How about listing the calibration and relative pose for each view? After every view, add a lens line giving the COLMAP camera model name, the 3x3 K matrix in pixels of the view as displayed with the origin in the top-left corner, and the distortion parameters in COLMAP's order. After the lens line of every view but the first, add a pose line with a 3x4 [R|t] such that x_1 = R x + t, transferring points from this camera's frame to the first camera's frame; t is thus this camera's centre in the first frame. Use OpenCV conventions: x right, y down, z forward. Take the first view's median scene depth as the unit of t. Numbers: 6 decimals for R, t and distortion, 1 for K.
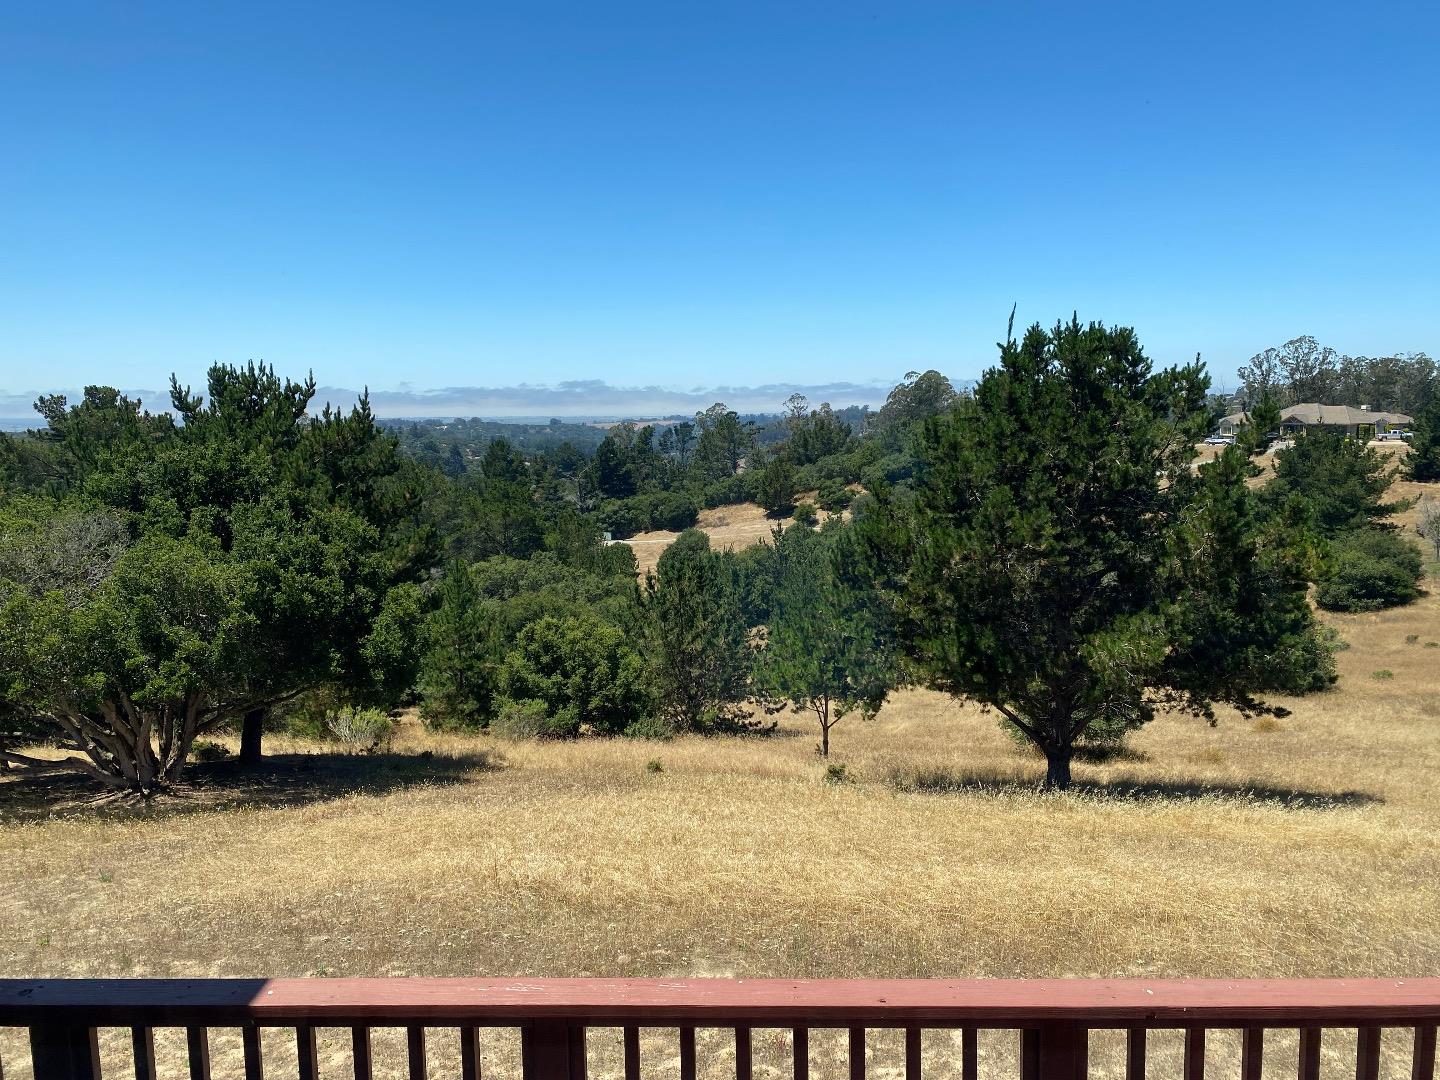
lens RADIAL K [[1015.9, 0, 721.5], [0, 1015.9, 539.8], [0, 0, 1]] dist [0.018476, -0.010814]
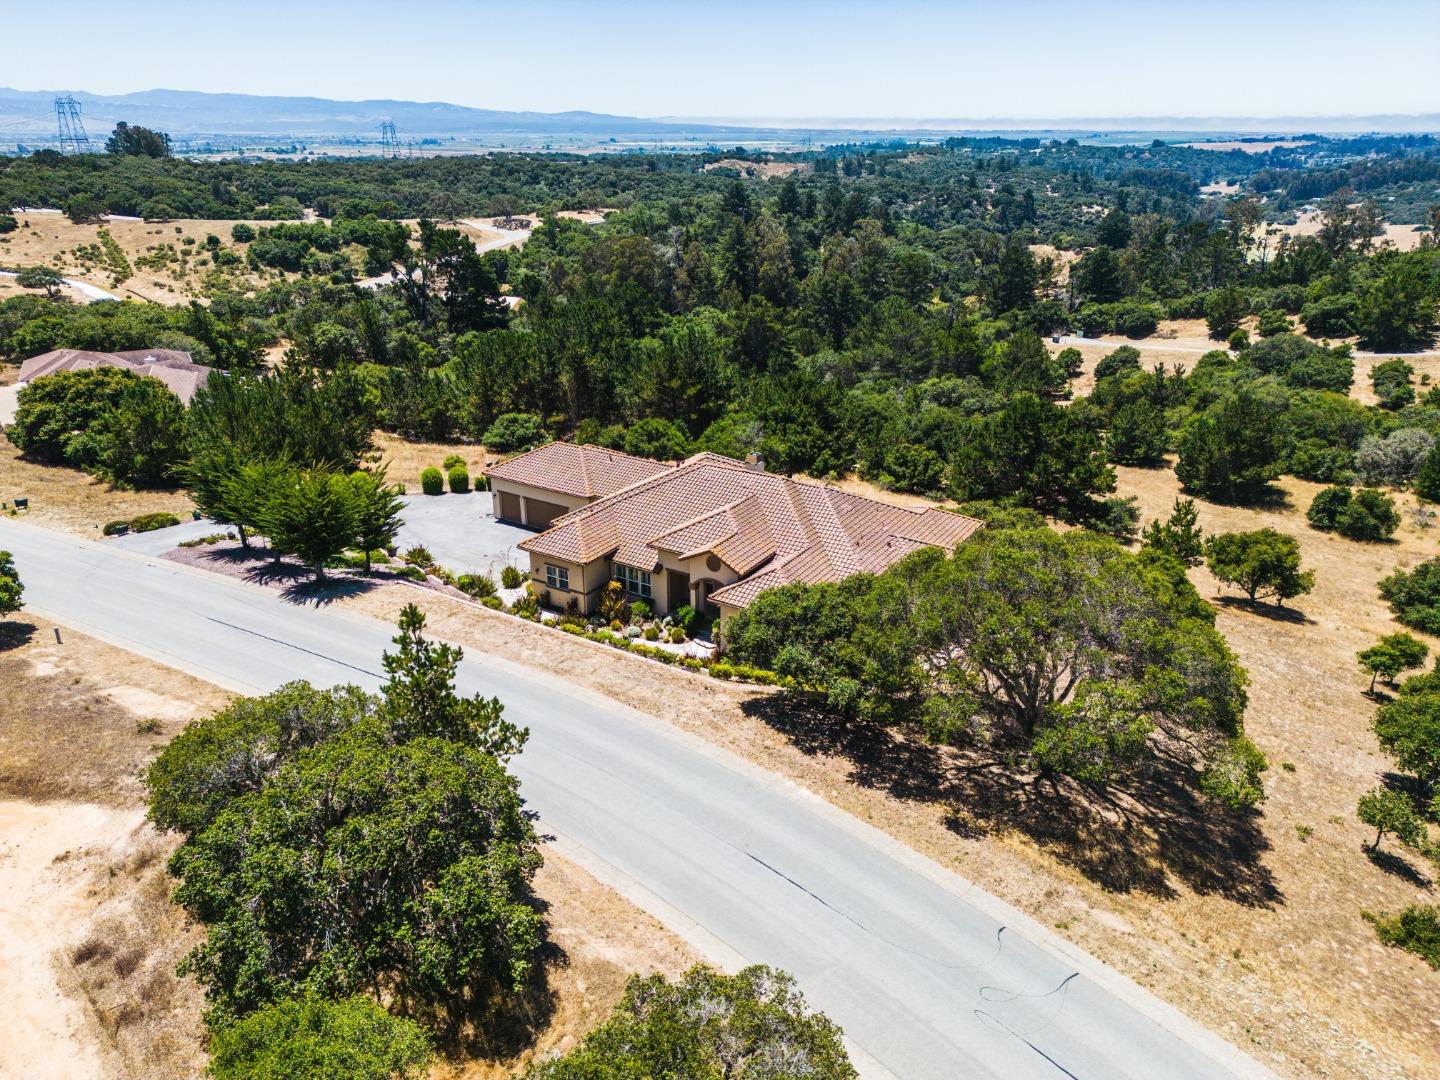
lens RADIAL K [[1015.9, 0, 720.7], [0, 1015.9, 540.1], [0, 0, 1]] dist [0.018476, -0.010814]
pose [[0.842503, 0.216028, -0.493477, 0.211510], [-0.066639, 0.950827, 0.302469, -0.122751], [0.534553, -0.221947, 0.815471, -0.387692]]
